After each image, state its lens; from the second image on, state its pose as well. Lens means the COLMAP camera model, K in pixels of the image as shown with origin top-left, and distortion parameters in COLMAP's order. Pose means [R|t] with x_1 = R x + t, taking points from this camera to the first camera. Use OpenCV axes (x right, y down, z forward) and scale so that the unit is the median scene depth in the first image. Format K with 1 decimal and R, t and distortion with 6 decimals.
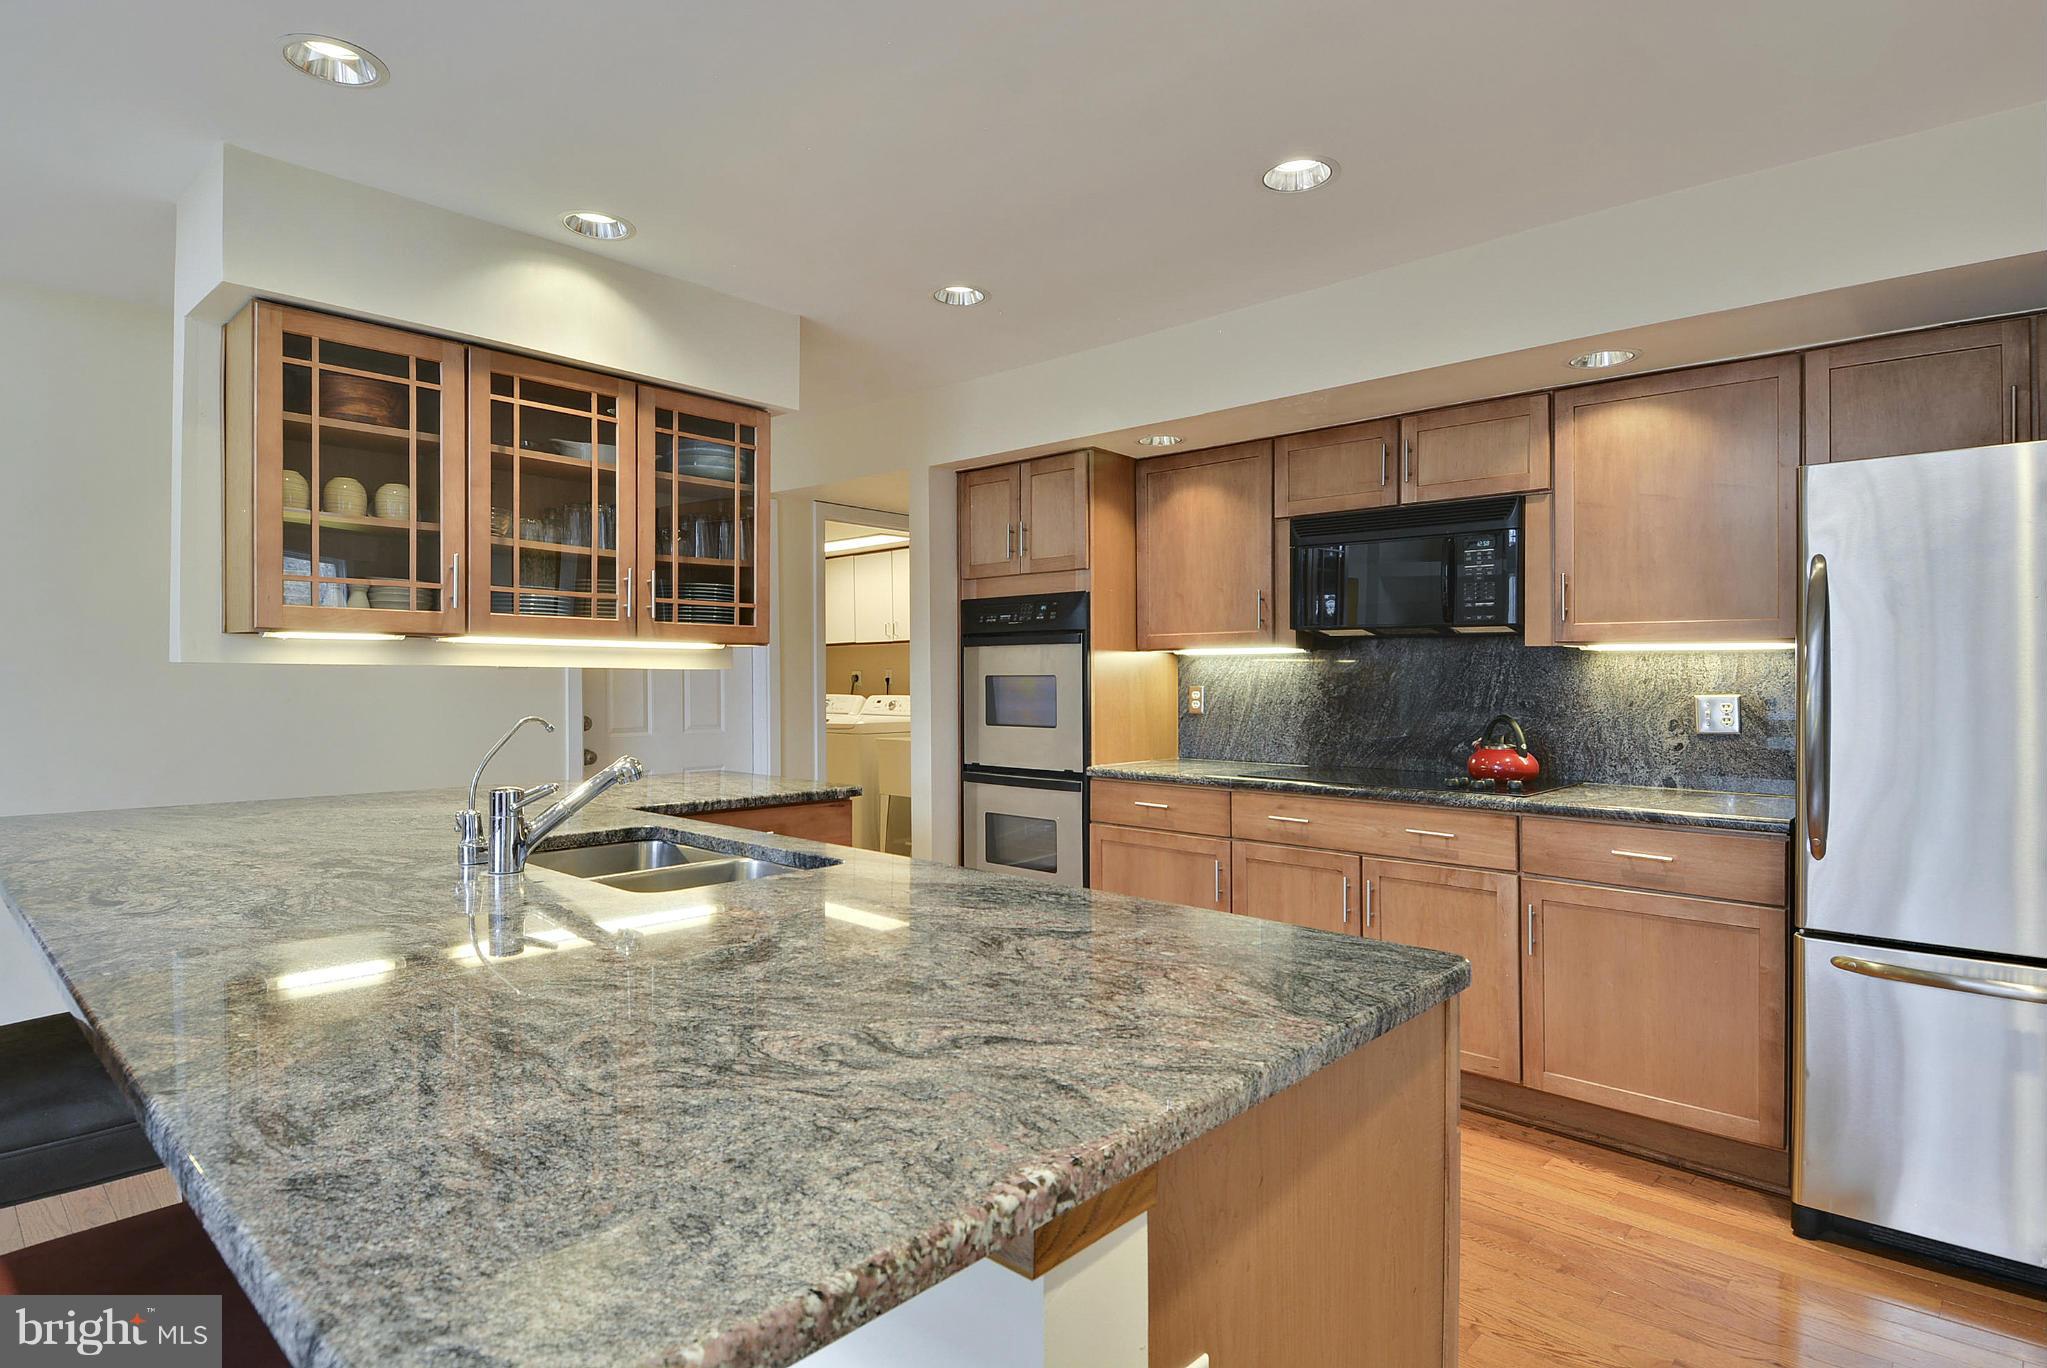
lens RADIAL K [[1084.7, 0, 982.3], [0, 1084.7, 686.3], [0, 0, 1]] dist [-0.011960, -0.010844]
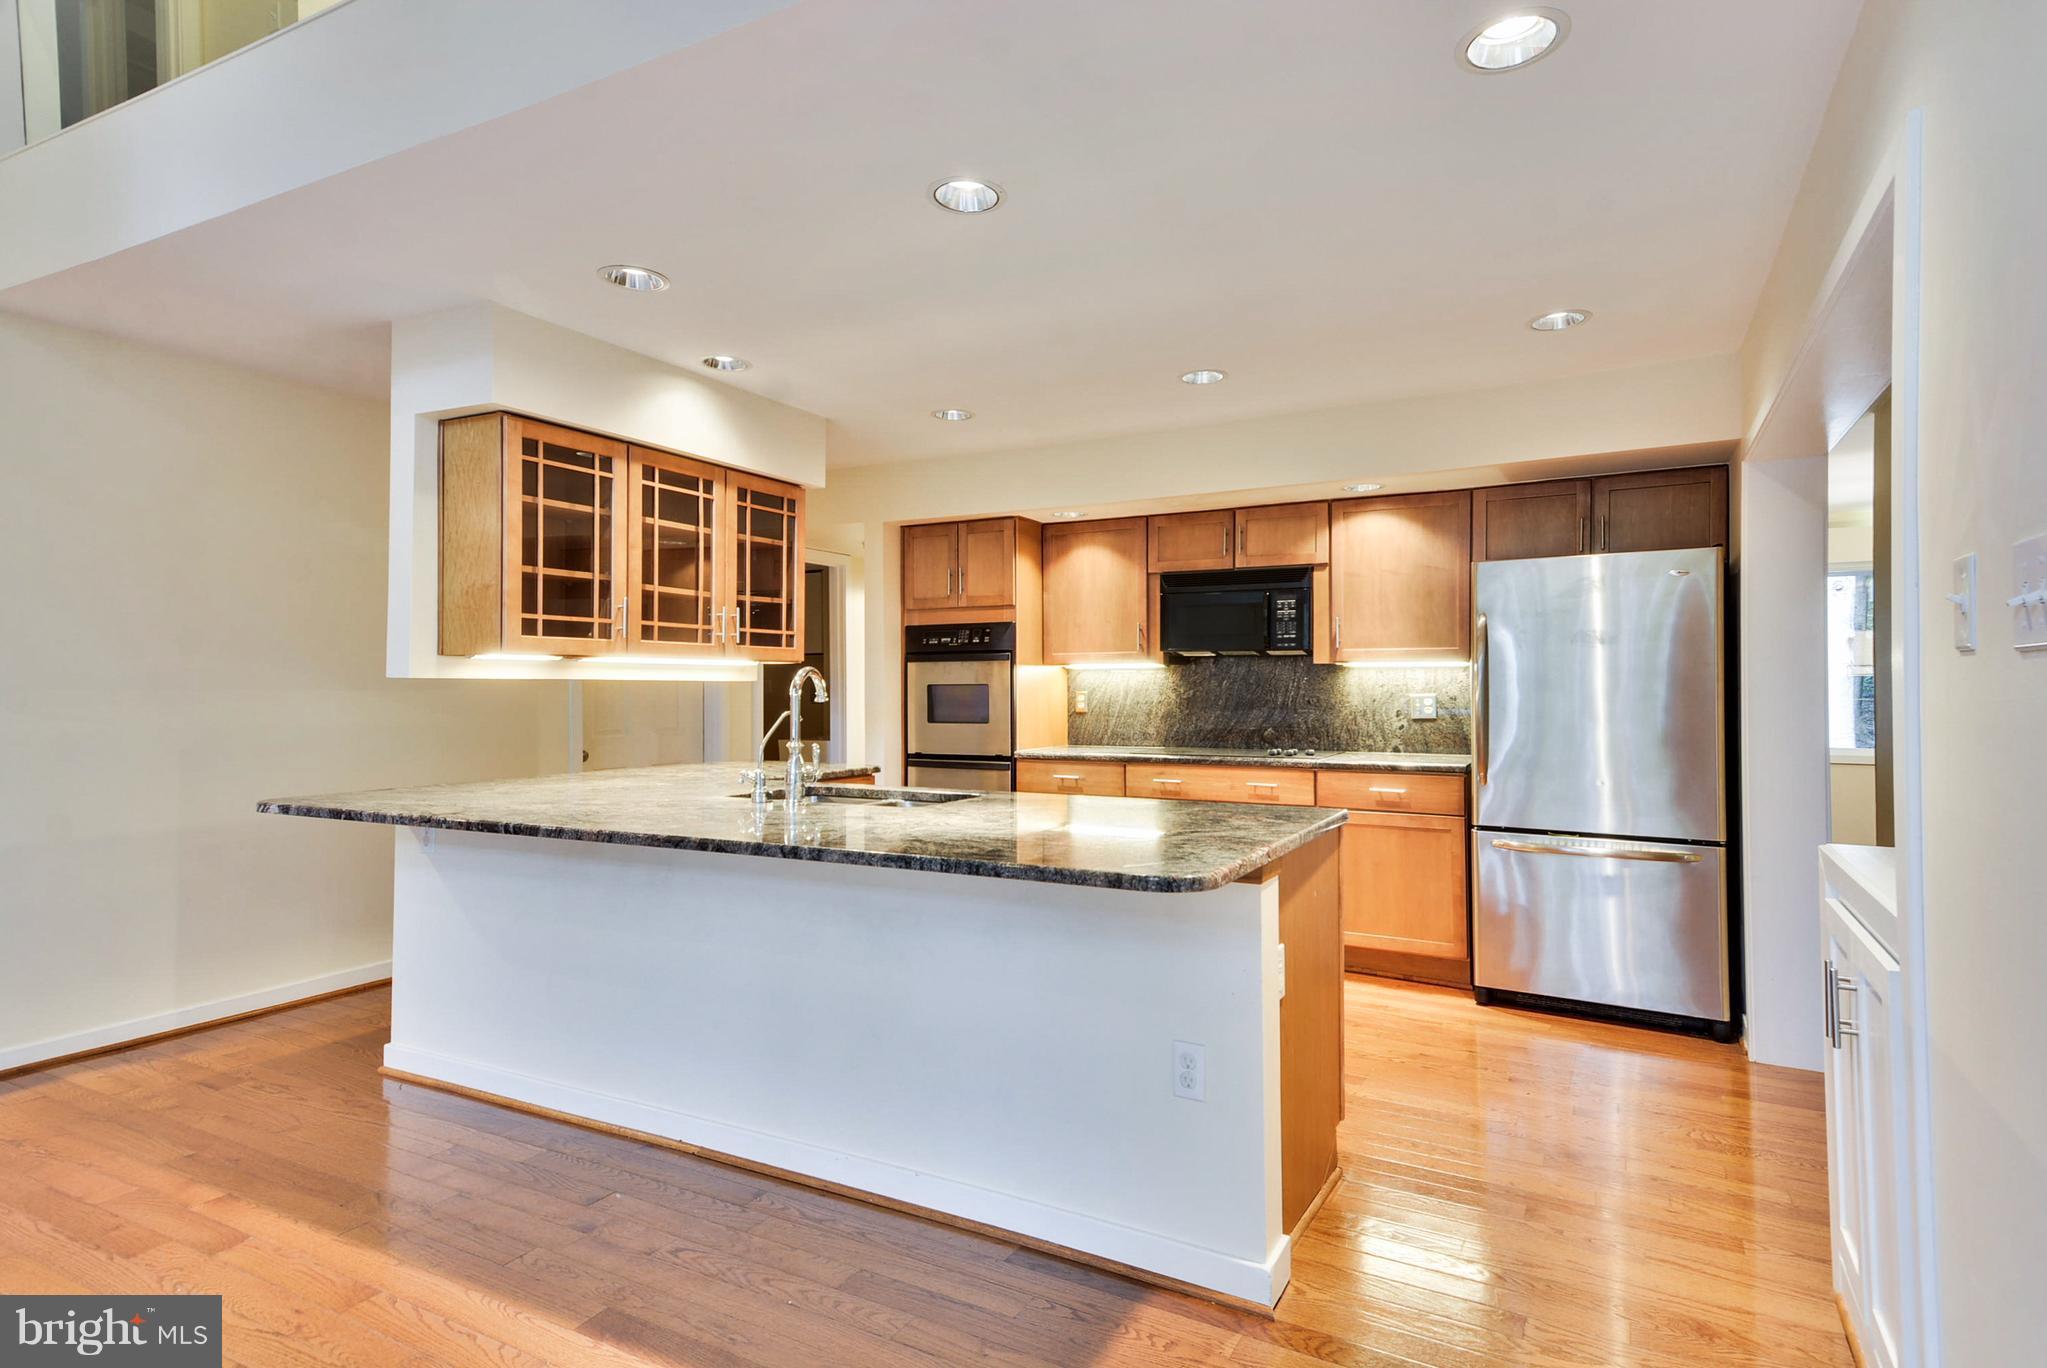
lens RADIAL K [[1084.7, 0, 1032.1], [0, 1084.7, 686.9], [0, 0, 1]] dist [-0.011960, -0.010844]
pose [[0.963490, -0.006501, 0.267665, -0.296962], [0.008687, 0.999938, -0.006984, 0.004026], [-0.267603, 0.009054, 0.963487, -0.379979]]
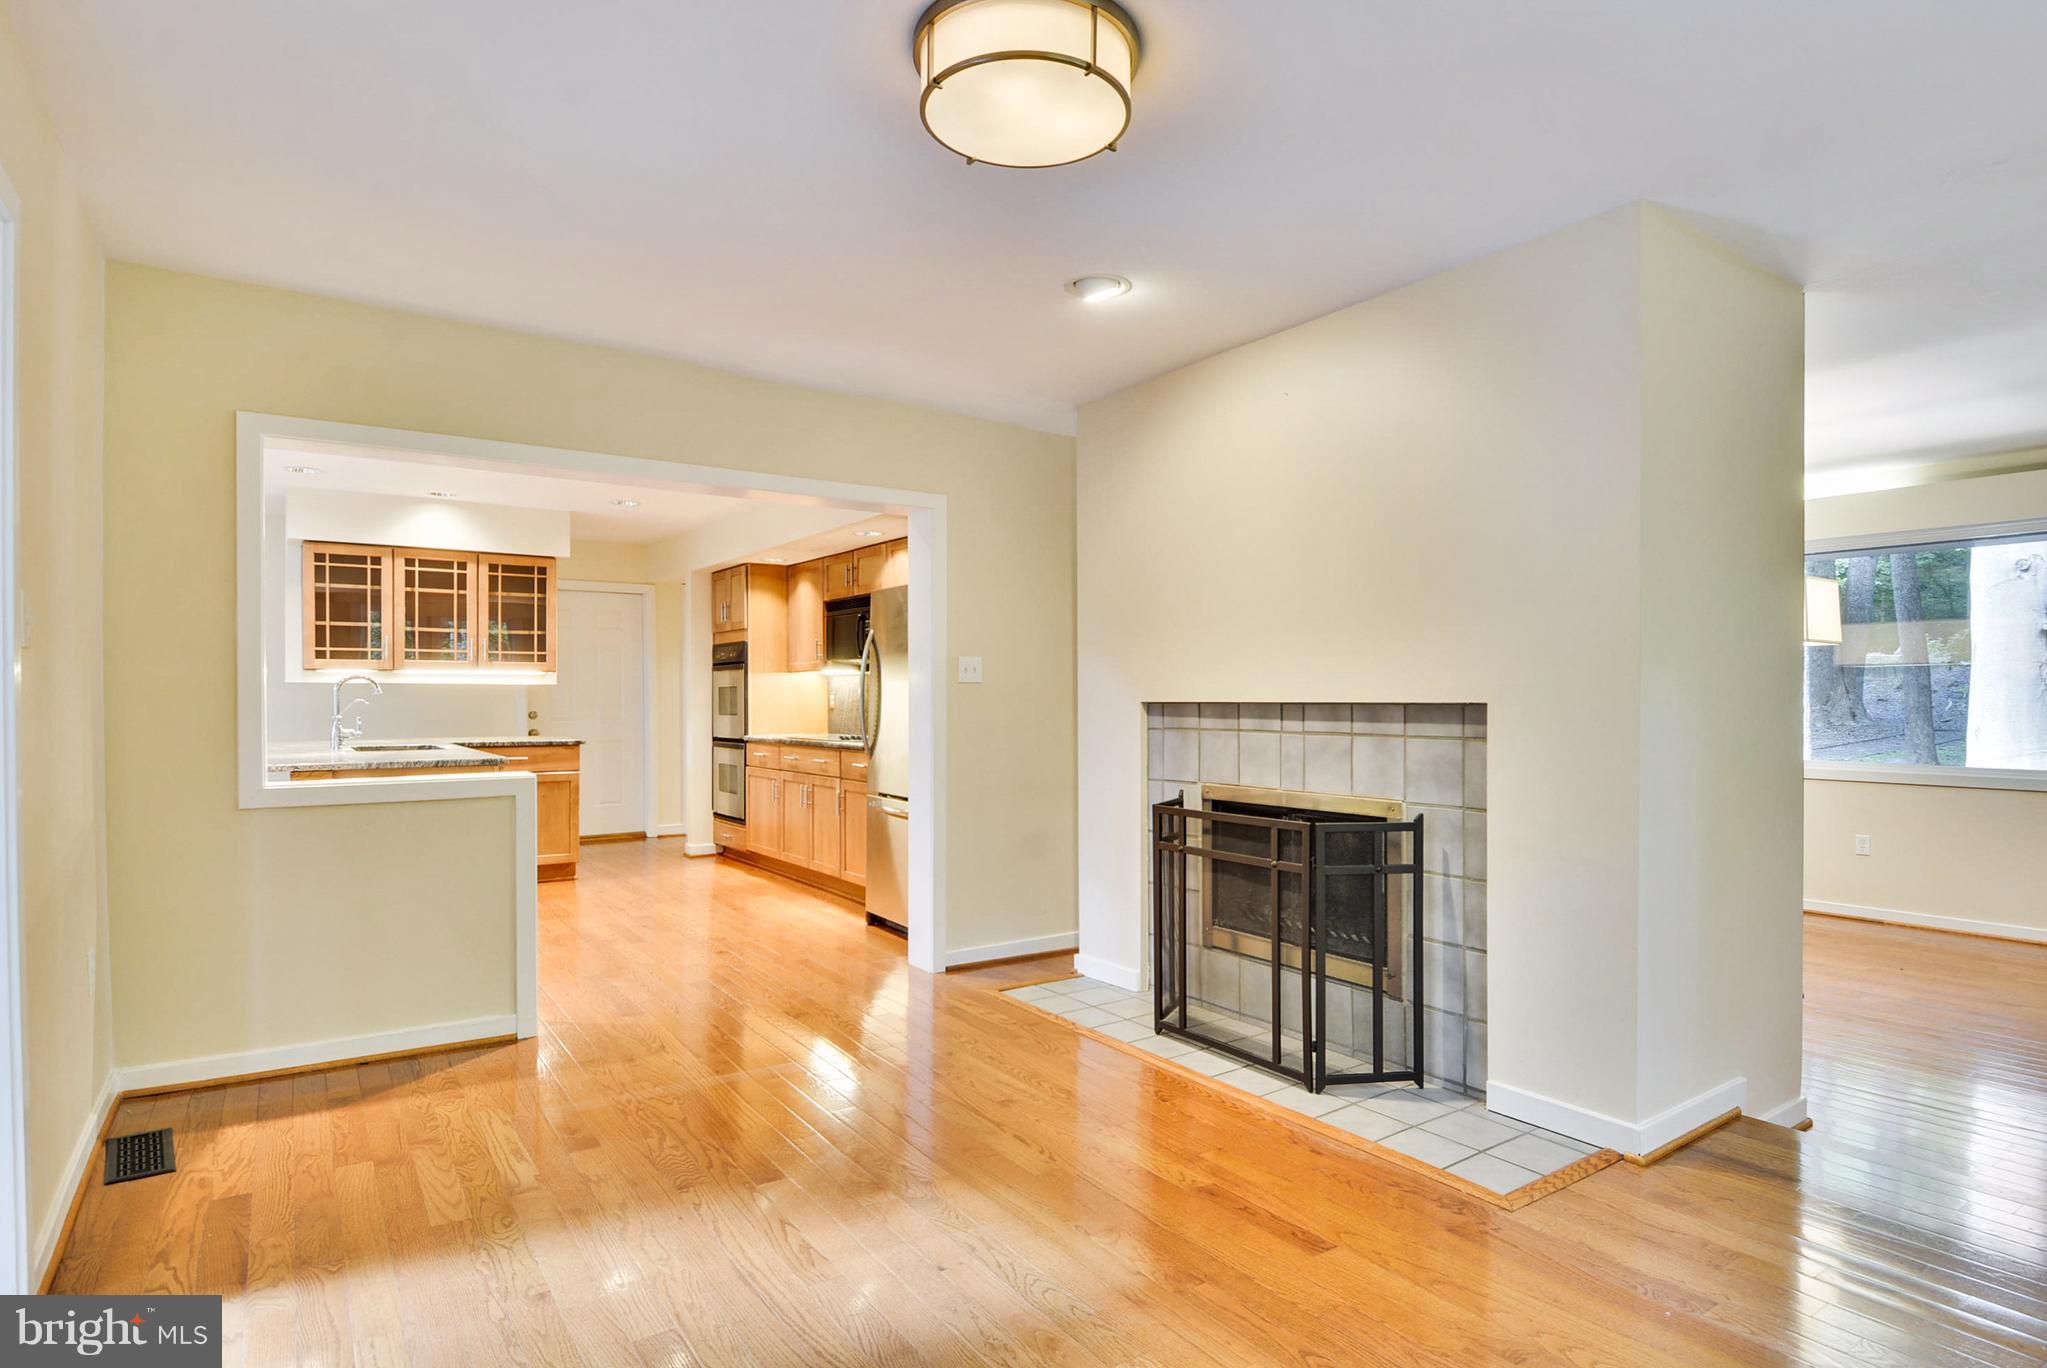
lens RADIAL K [[1084.7, 0, 1018.9], [0, 1084.7, 690.0], [0, 0, 1]] dist [-0.011960, -0.010844]
pose [[0.981093, -0.009653, -0.193294, 1.114830], [0.006378, 0.999825, -0.017560, 0.039543], [0.193430, 0.015996, 0.980984, -0.886646]]
